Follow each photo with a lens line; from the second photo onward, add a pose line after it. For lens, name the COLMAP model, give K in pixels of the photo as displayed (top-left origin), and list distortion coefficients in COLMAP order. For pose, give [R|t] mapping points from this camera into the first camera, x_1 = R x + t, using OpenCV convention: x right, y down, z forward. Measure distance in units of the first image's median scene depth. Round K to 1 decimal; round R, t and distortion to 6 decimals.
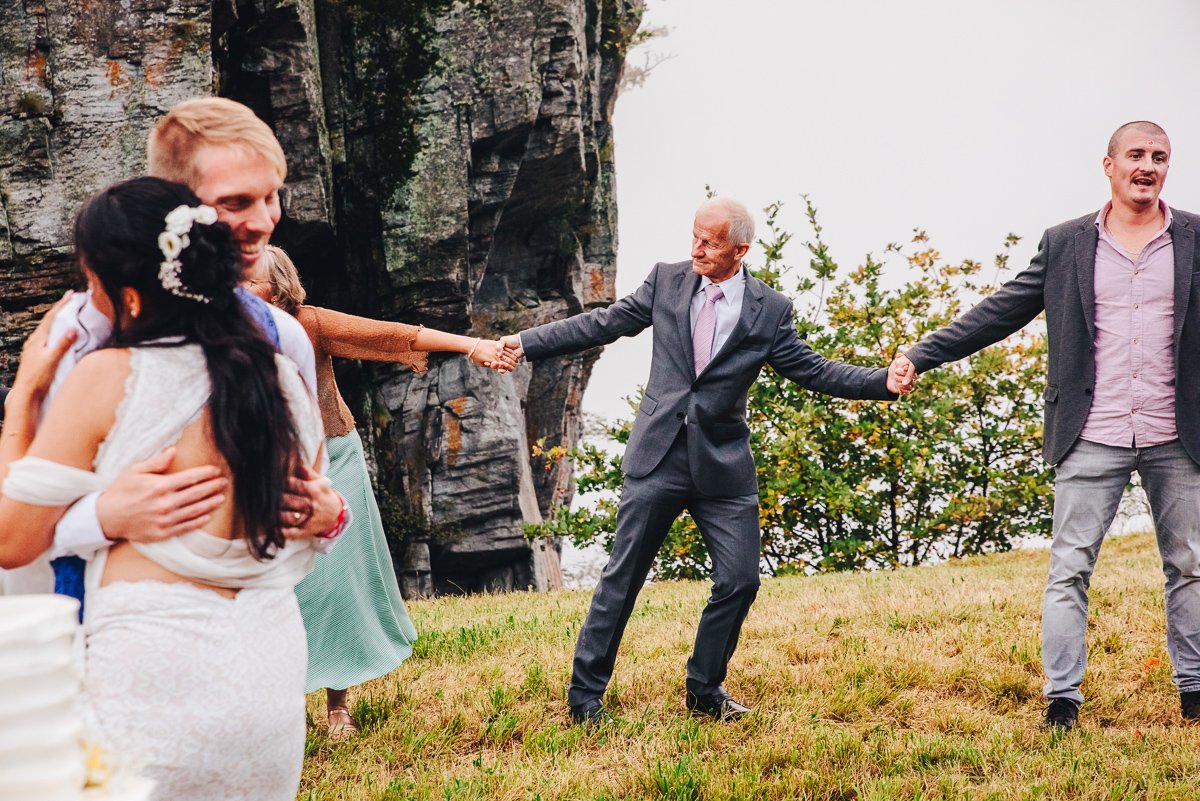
lens RADIAL K [[2308.5, 0, 600.0], [0, 2308.5, 400.5], [0, 0, 1]] dist [0.232766, 0.110190]
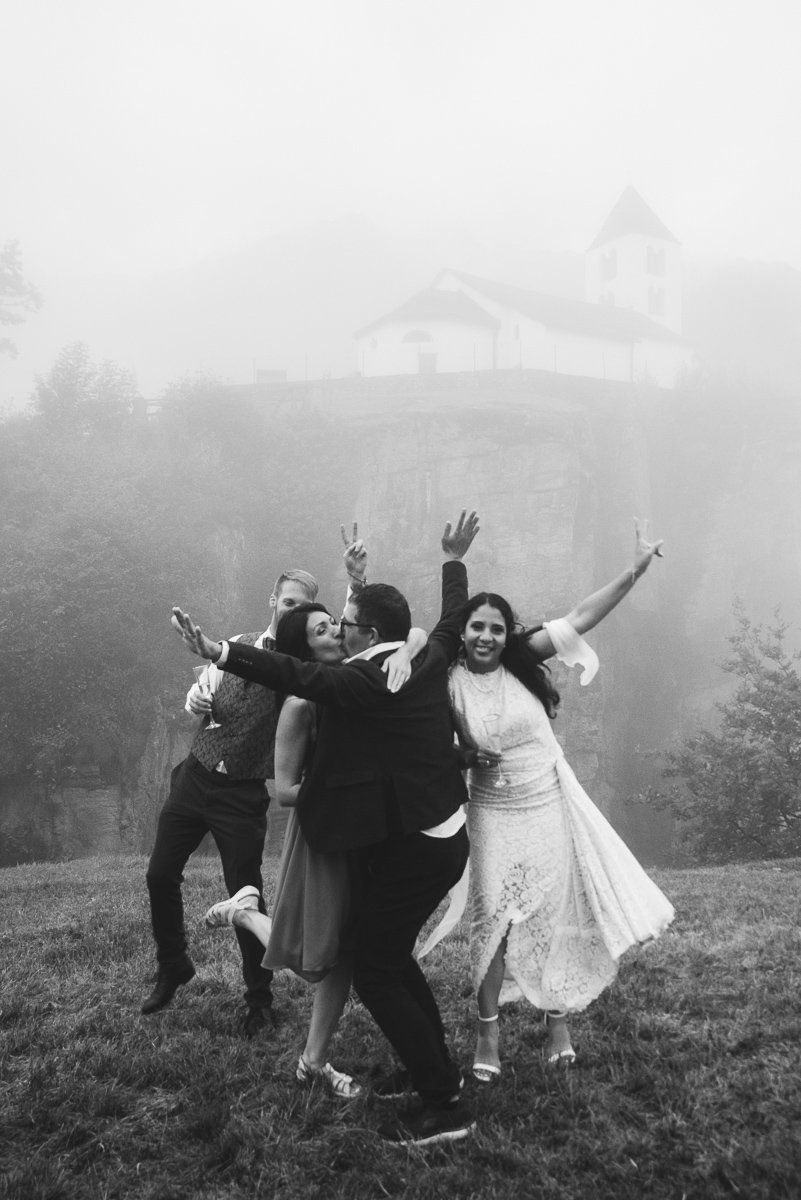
lens RADIAL K [[1075.2, 0, 399.4], [0, 1075.2, 626.5], [0, 0, 1]] dist [-0.096483, 0.001326]
pose [[0.898063, 0.000731, -0.439866, 0.080607], [-0.026362, 0.998291, -0.052164, -0.012040], [0.439076, 0.058443, 0.896547, 0.113273]]
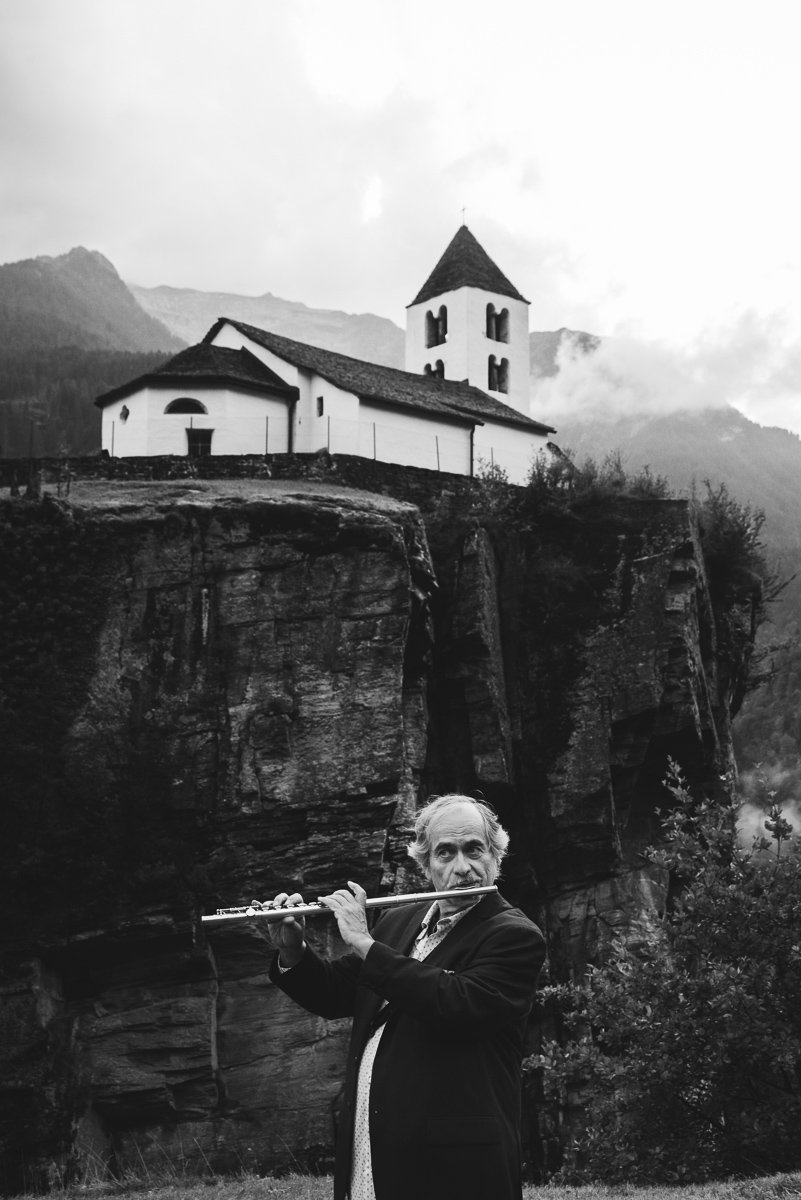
lens RADIAL K [[1431.1, 0, 399.4], [0, 1431.1, 582.0], [0, 0, 1]] dist [0.016019, 0.029959]
pose [[0.962944, -0.046011, -0.265750, 0.054937], [-0.010702, 0.978046, -0.208112, -0.013862], [0.269491, 0.203244, 0.941311, 0.135834]]
